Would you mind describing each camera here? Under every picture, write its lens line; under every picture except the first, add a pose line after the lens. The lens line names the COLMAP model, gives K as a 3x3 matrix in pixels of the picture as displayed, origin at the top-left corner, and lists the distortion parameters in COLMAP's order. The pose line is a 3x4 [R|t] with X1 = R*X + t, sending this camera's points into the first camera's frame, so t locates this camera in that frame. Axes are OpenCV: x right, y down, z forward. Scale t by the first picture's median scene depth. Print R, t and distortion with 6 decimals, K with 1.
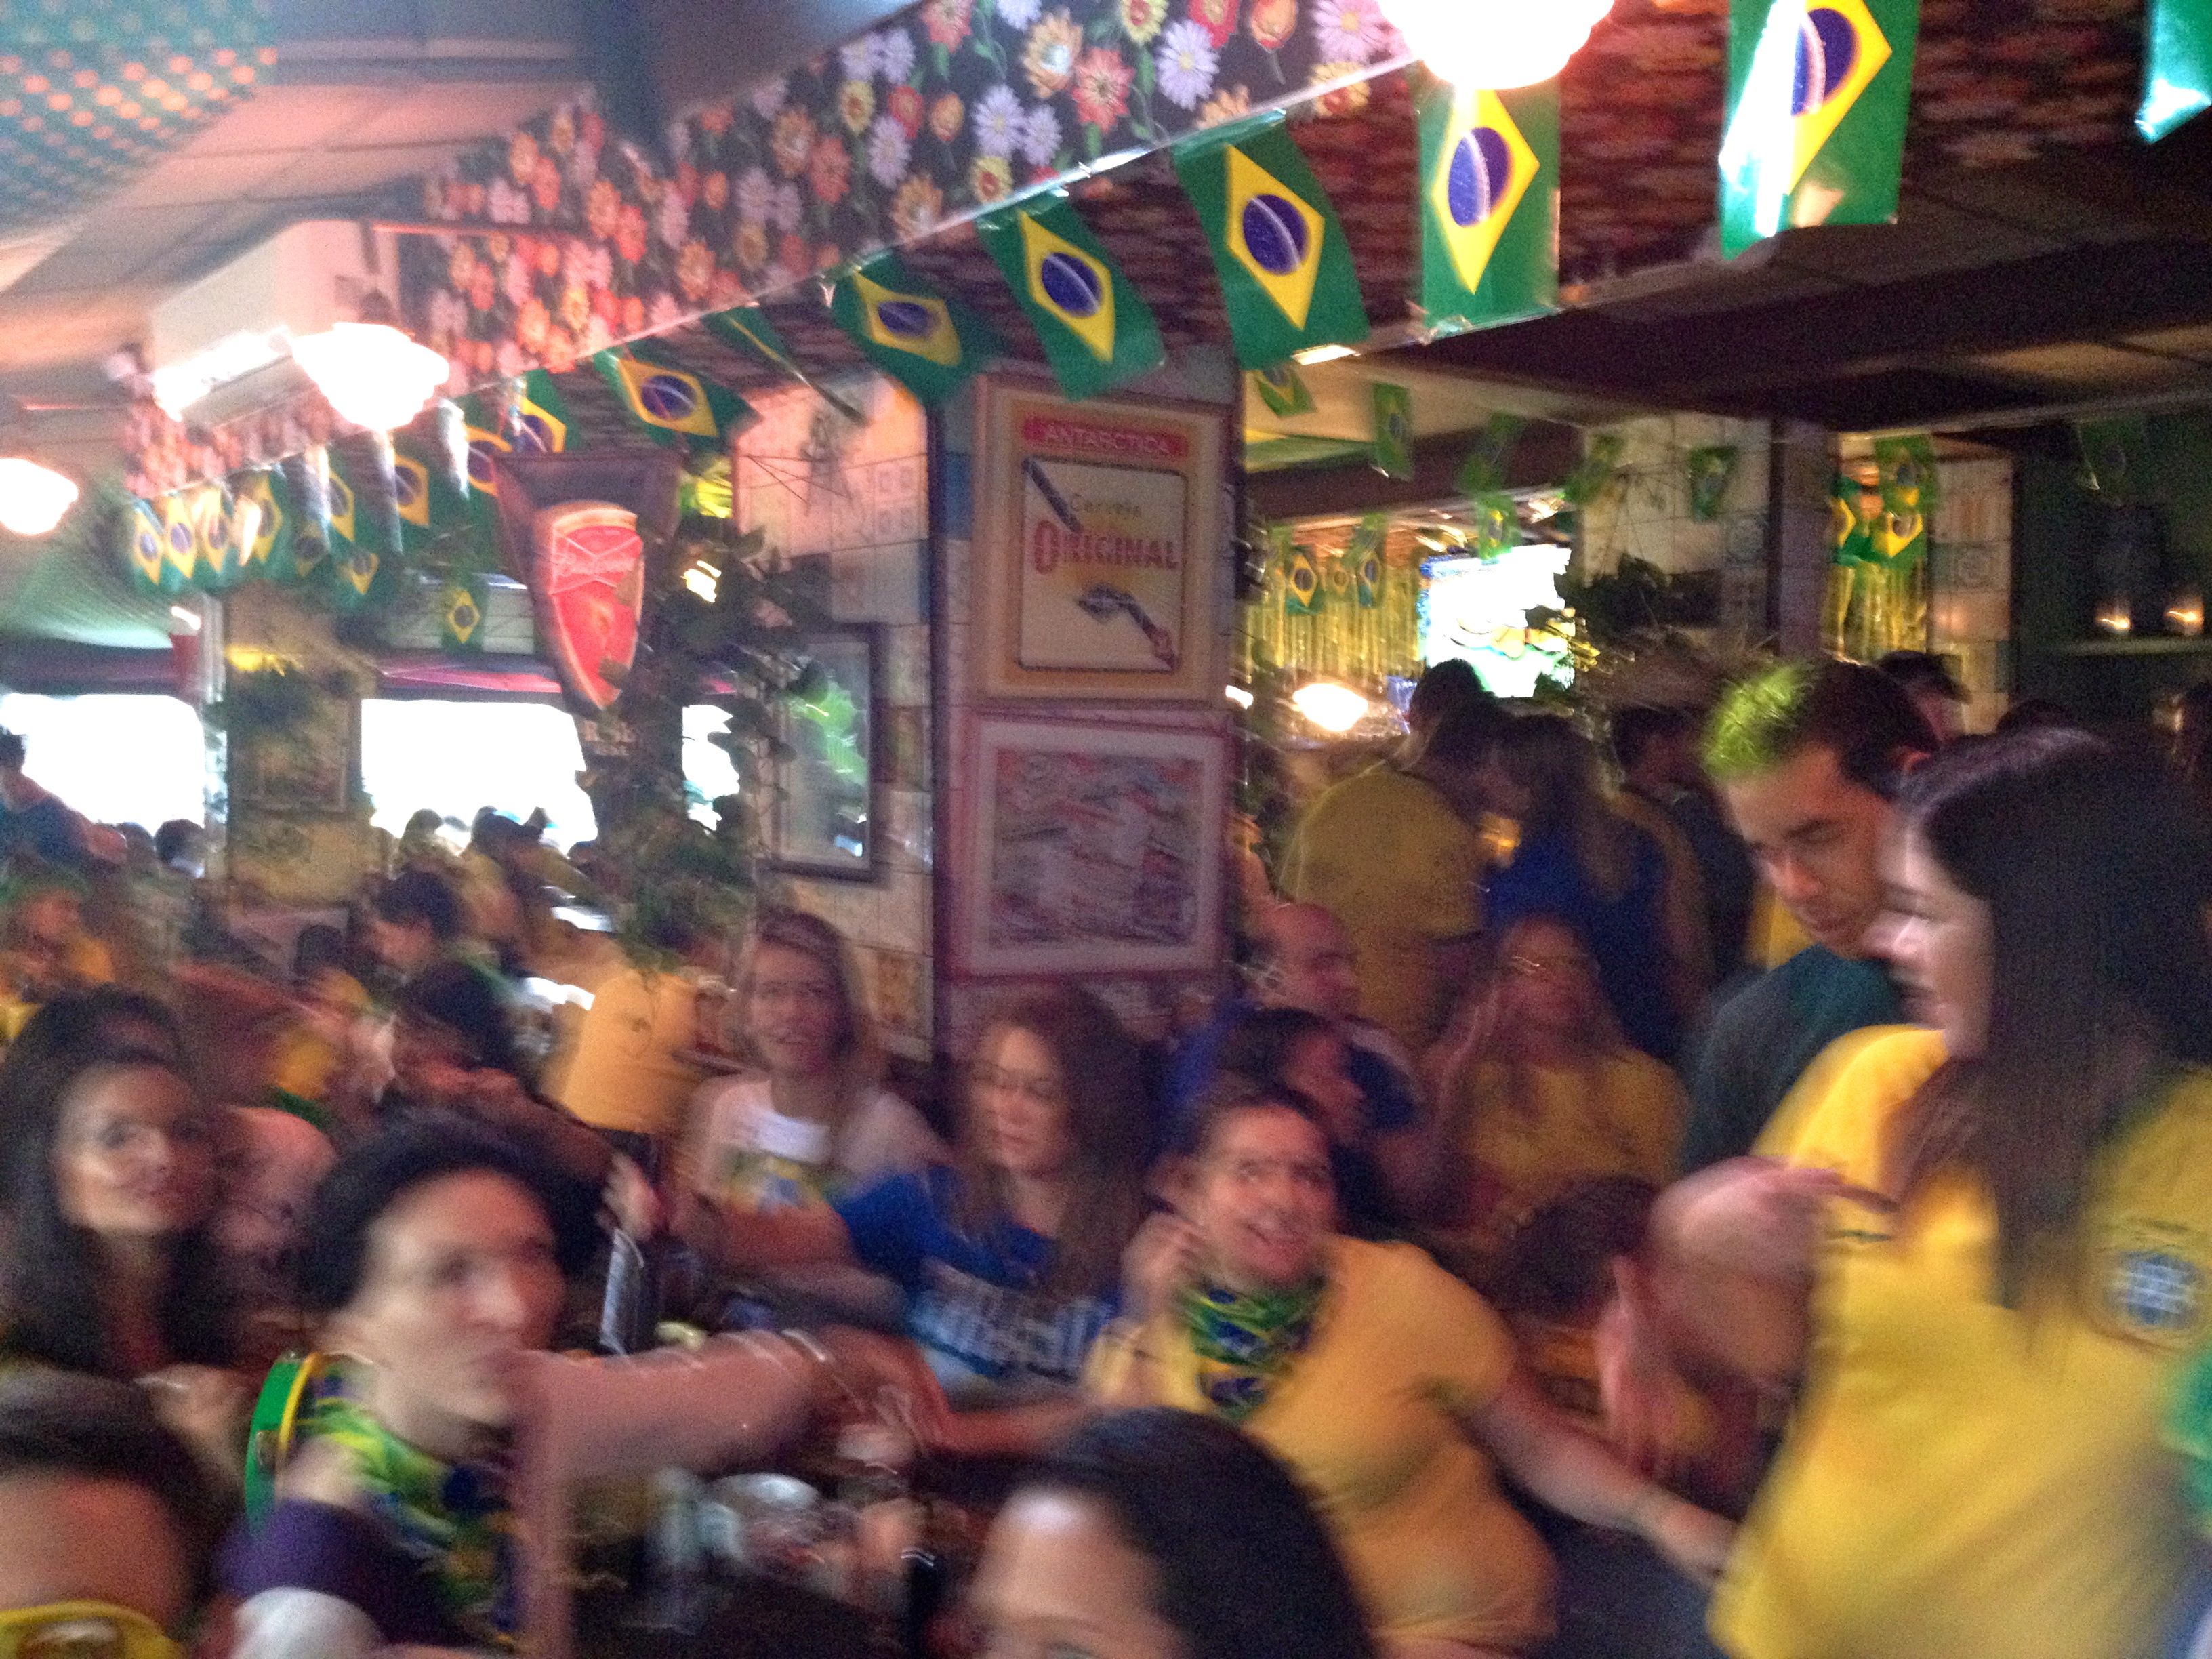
lens RADIAL K [[2278.1, 0, 1106.0], [0, 2278.1, 829.5], [0, 0, 1]] dist [0.313747, -0.548252]
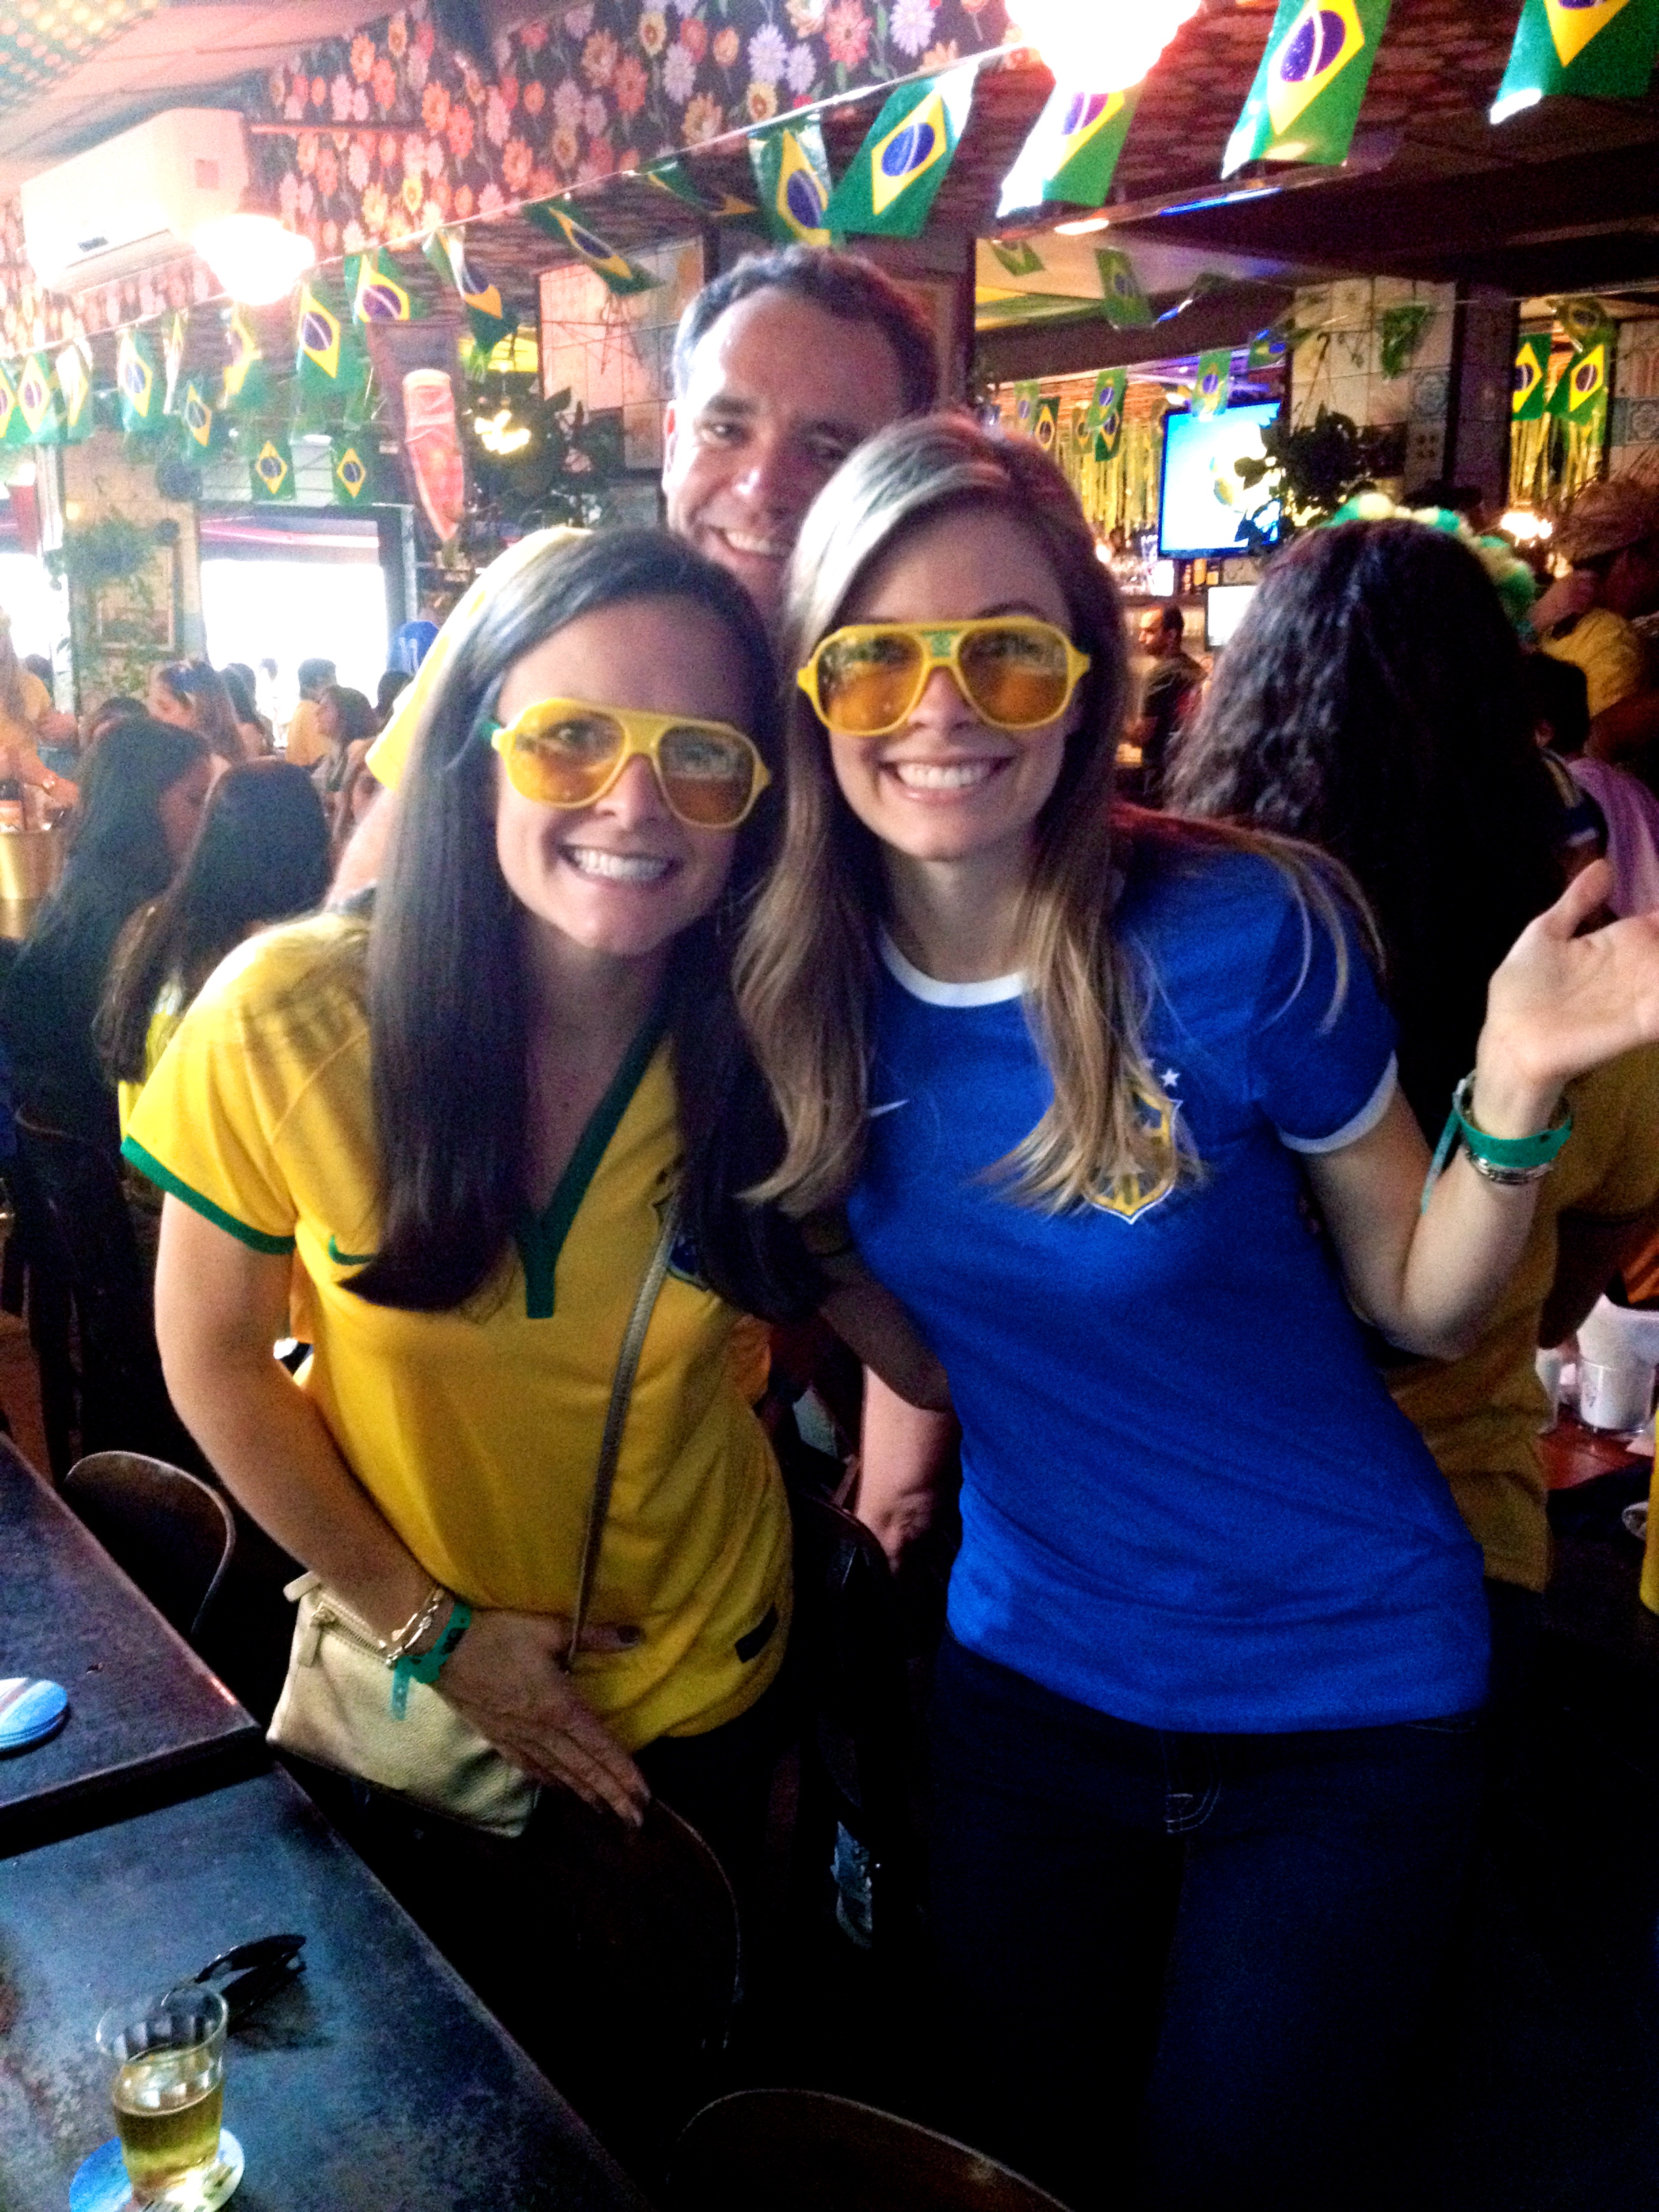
lens RADIAL K [[2244.9, 0, 829.5], [0, 2244.9, 1106.0], [0, 0, 1]] dist [0.056711, -0.009567]
pose [[0.999865, 0.005287, -0.015527, 0.006959], [-0.002403, 0.983631, 0.180180, 0.026110], [0.016226, -0.180118, 0.983511, -0.223020]]
